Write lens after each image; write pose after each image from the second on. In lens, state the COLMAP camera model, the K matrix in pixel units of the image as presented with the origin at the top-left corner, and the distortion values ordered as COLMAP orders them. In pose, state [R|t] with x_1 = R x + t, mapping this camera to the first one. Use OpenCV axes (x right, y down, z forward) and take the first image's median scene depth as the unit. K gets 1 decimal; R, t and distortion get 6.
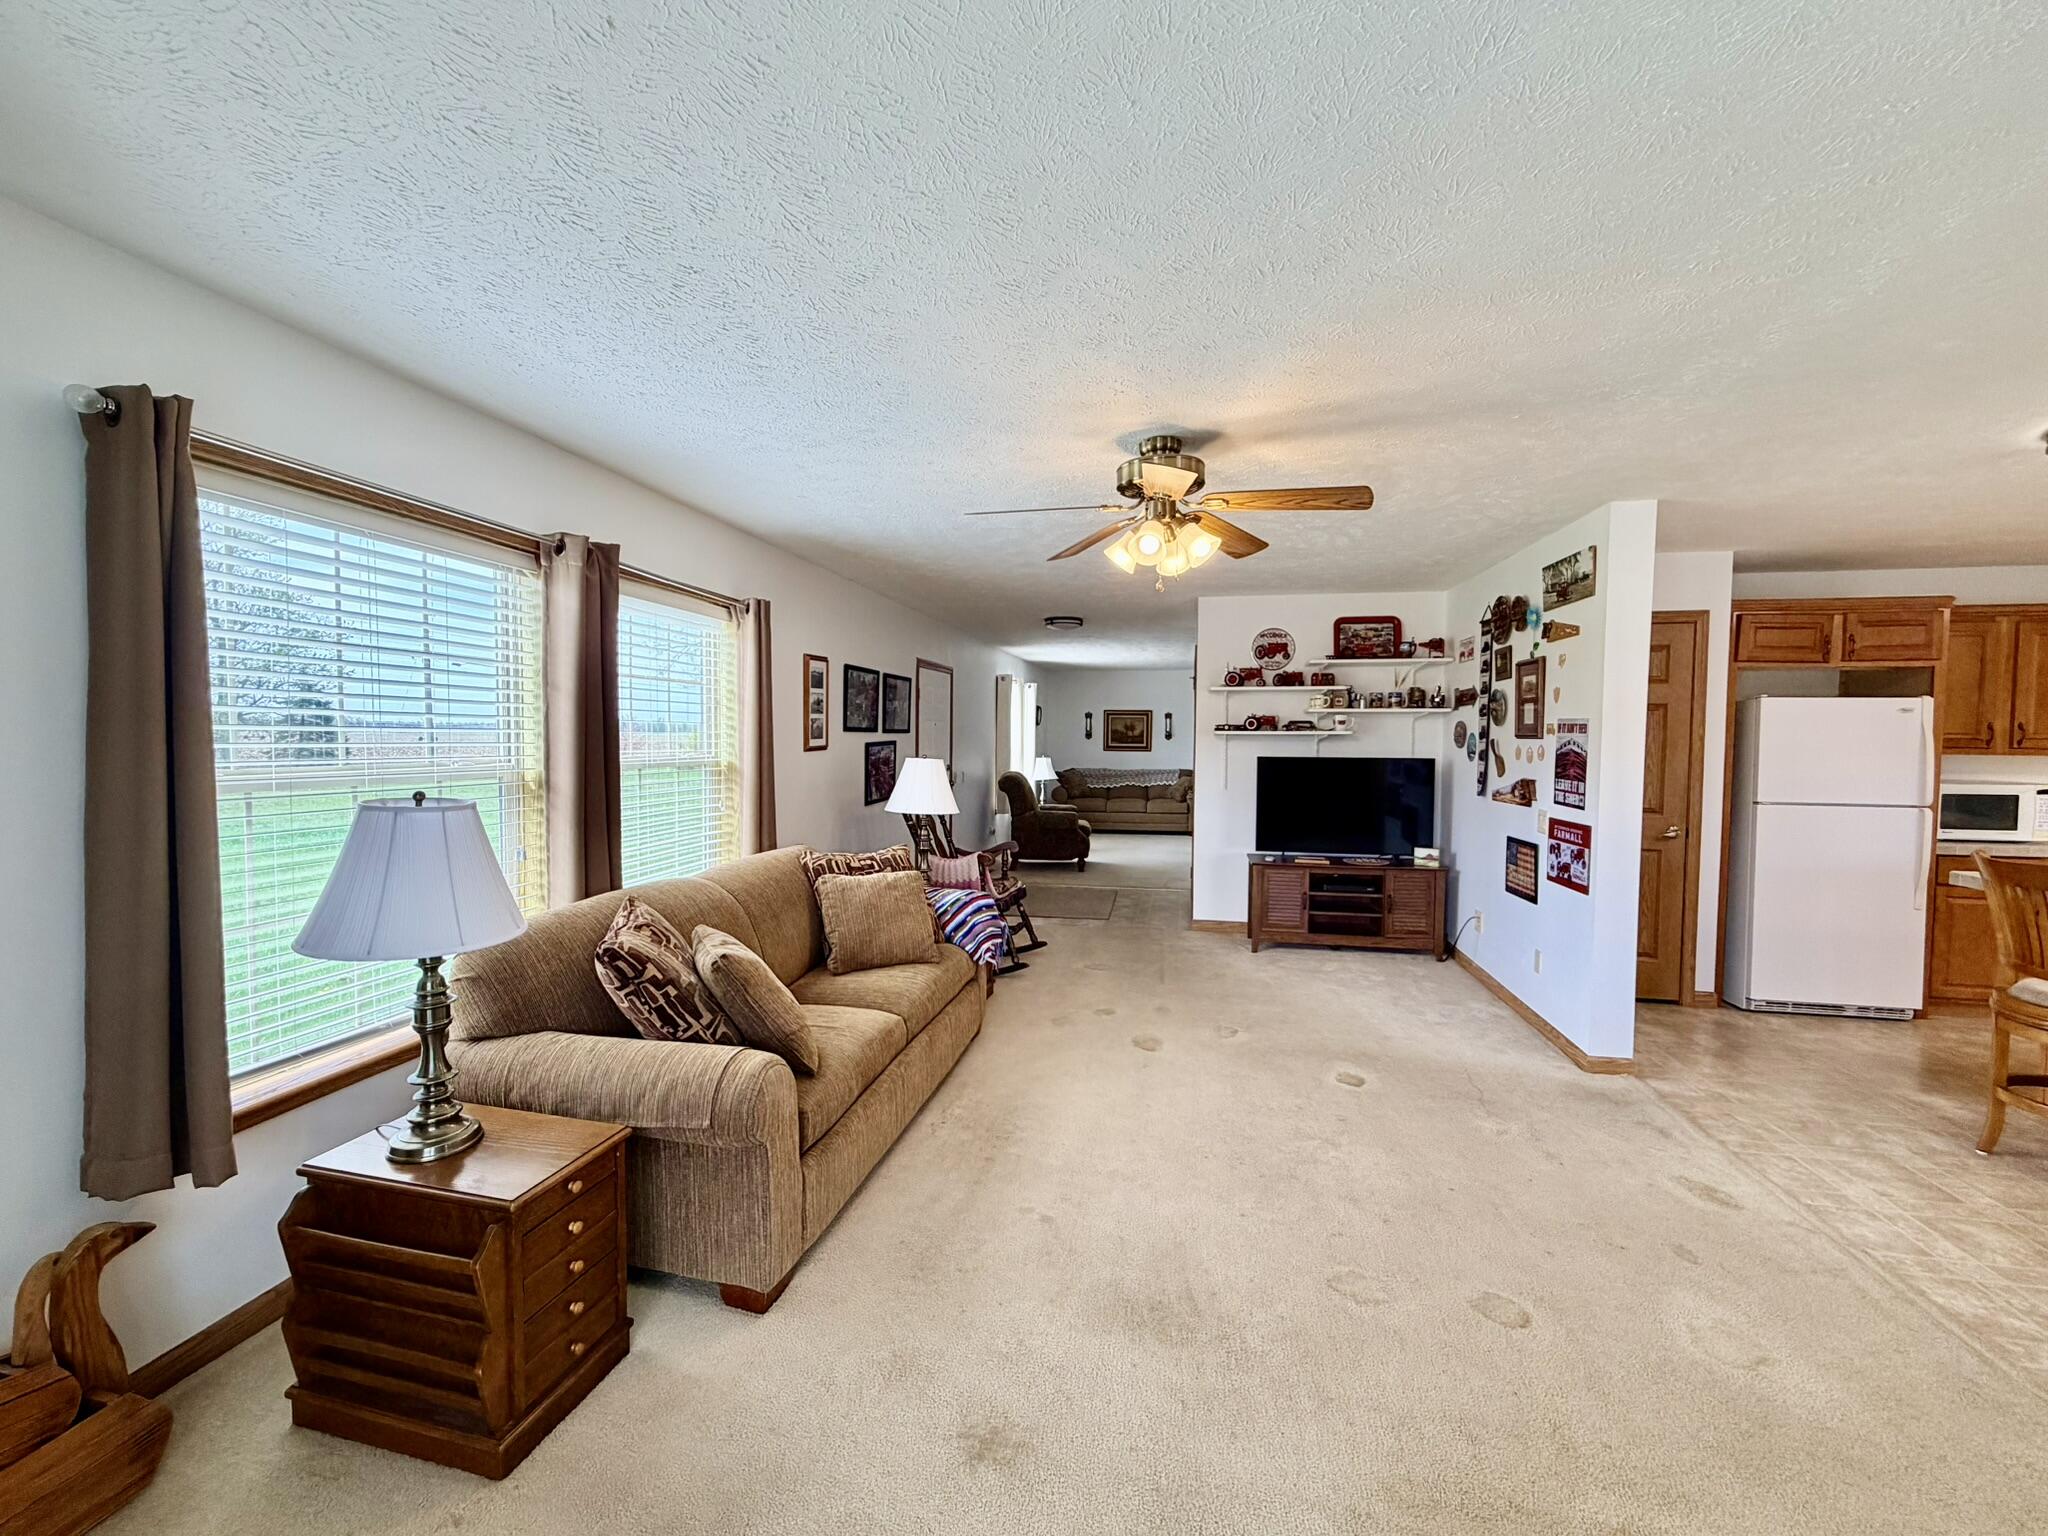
lens RADIAL K [[829.9, 0, 1024.1], [0, 829.9, 769.0], [0, 0, 1]] dist [-0.008327, 0.000070]
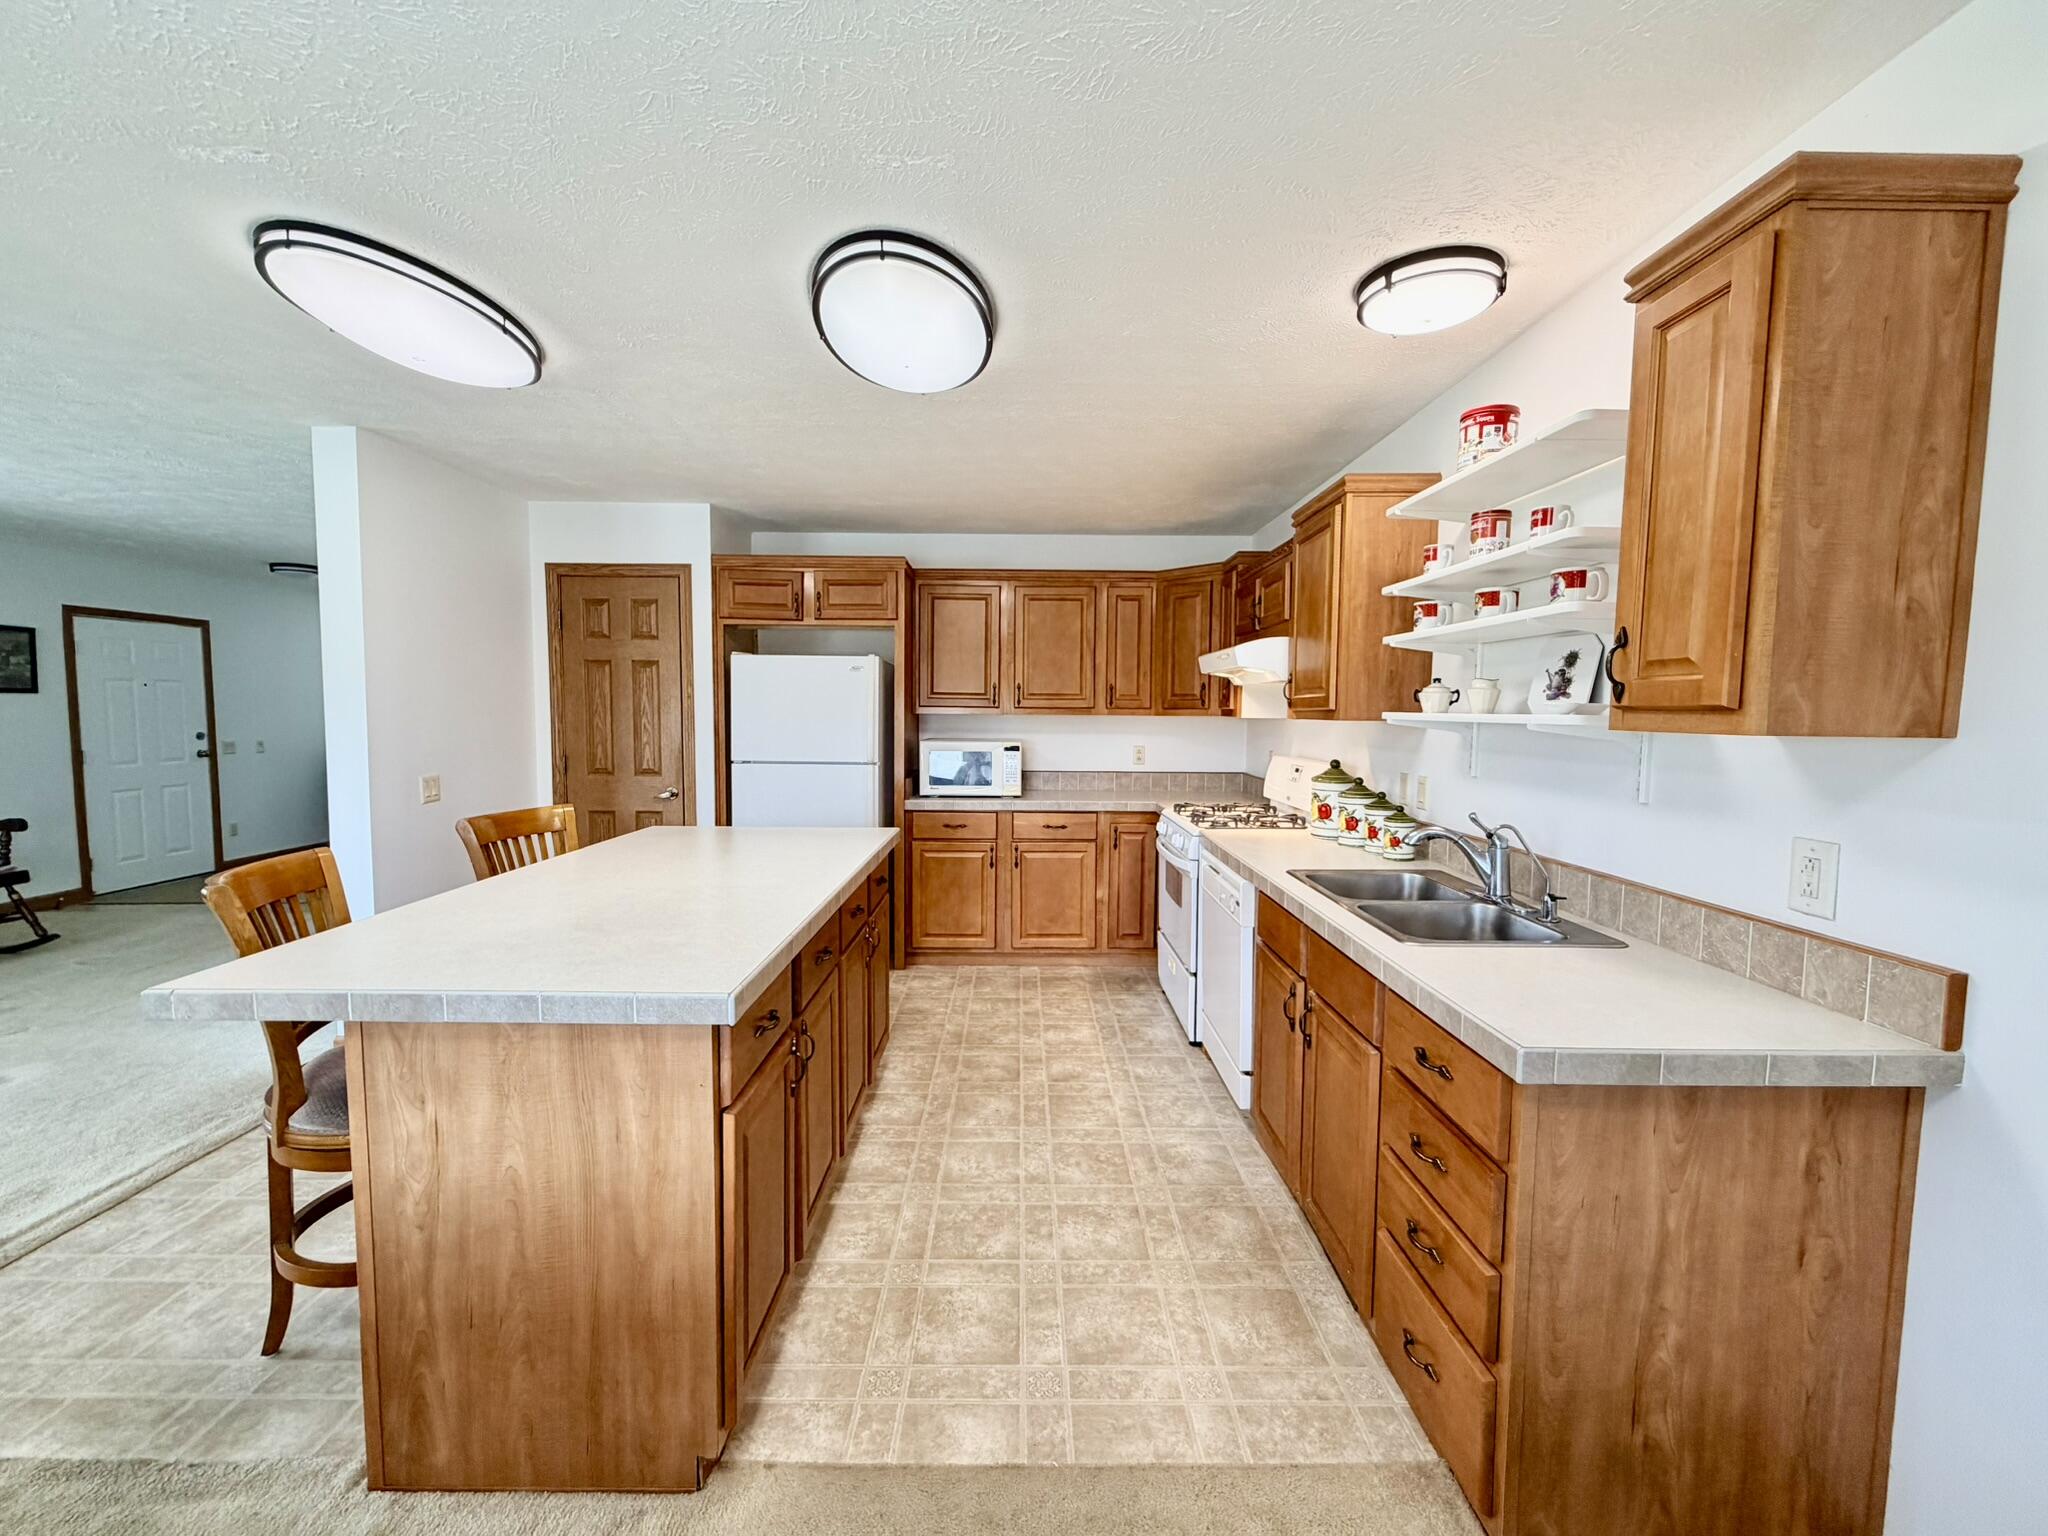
lens RADIAL K [[829.9, 0, 1019.5], [0, 829.9, 769.2], [0, 0, 1]] dist [-0.008327, 0.000070]
pose [[0.977590, -0.010917, 0.210233, 1.010636], [0.004618, 0.999526, 0.030431, 0.020602], [-0.210465, -0.028778, 0.977178, -0.041889]]
